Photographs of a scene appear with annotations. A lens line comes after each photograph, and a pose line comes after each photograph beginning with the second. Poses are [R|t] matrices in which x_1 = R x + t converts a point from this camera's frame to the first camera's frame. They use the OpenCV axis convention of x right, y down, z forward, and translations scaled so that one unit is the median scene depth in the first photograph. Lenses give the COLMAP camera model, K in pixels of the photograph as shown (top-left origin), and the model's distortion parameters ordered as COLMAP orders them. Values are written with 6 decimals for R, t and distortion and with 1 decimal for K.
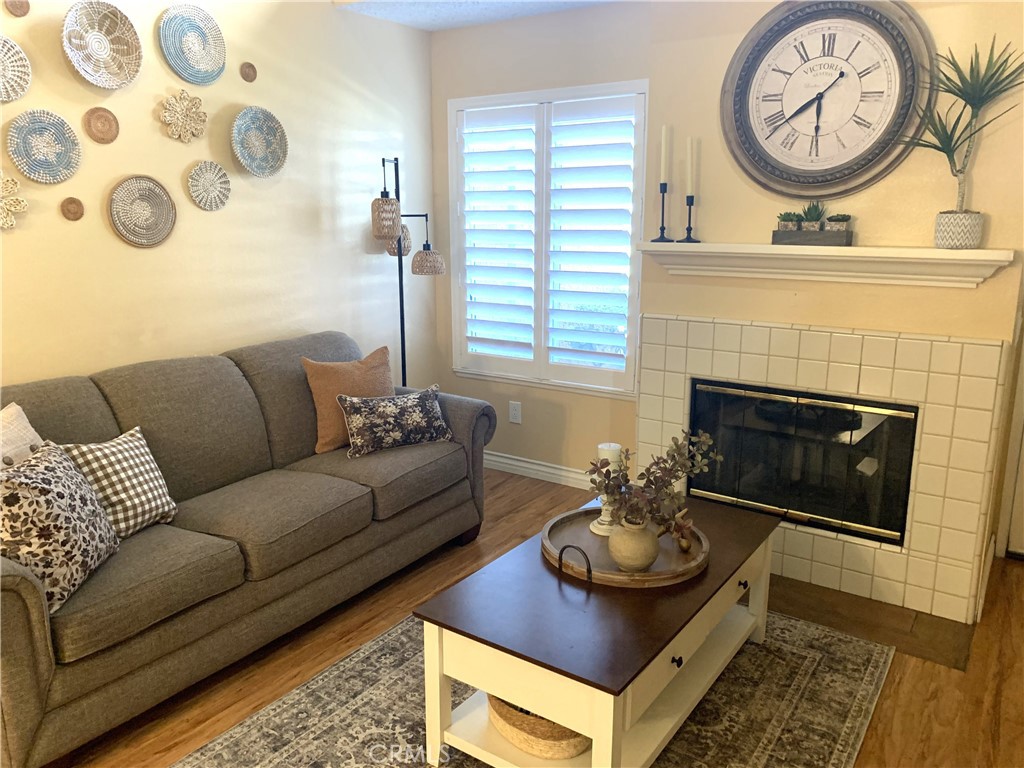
lens RADIAL K [[774.8, 0, 514.6], [0, 774.8, 386.5], [0, 0, 1]] dist [0.058898, -0.001037]
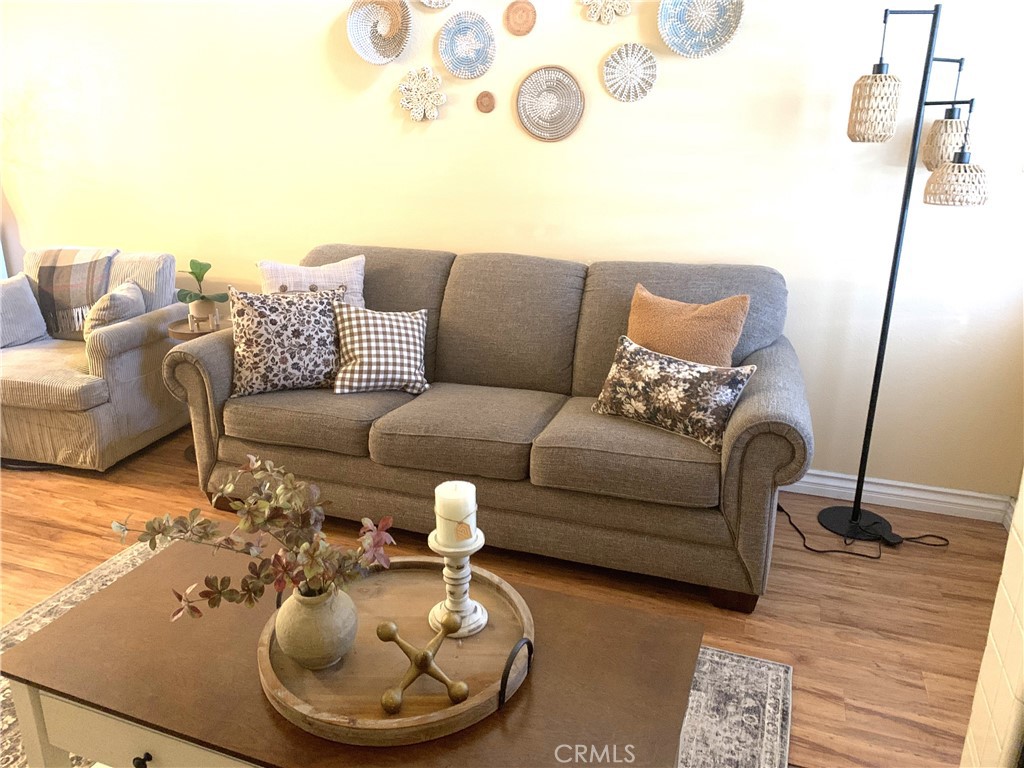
lens RADIAL K [[774.8, 0, 516.4], [0, 774.8, 377.7], [0, 0, 1]] dist [0.058898, -0.001037]
pose [[0.260241, 0.313419, -0.913260, 0.535696], [-0.215960, 0.940782, 0.261324, -0.145345], [0.941082, 0.129220, 0.312516, 0.697862]]
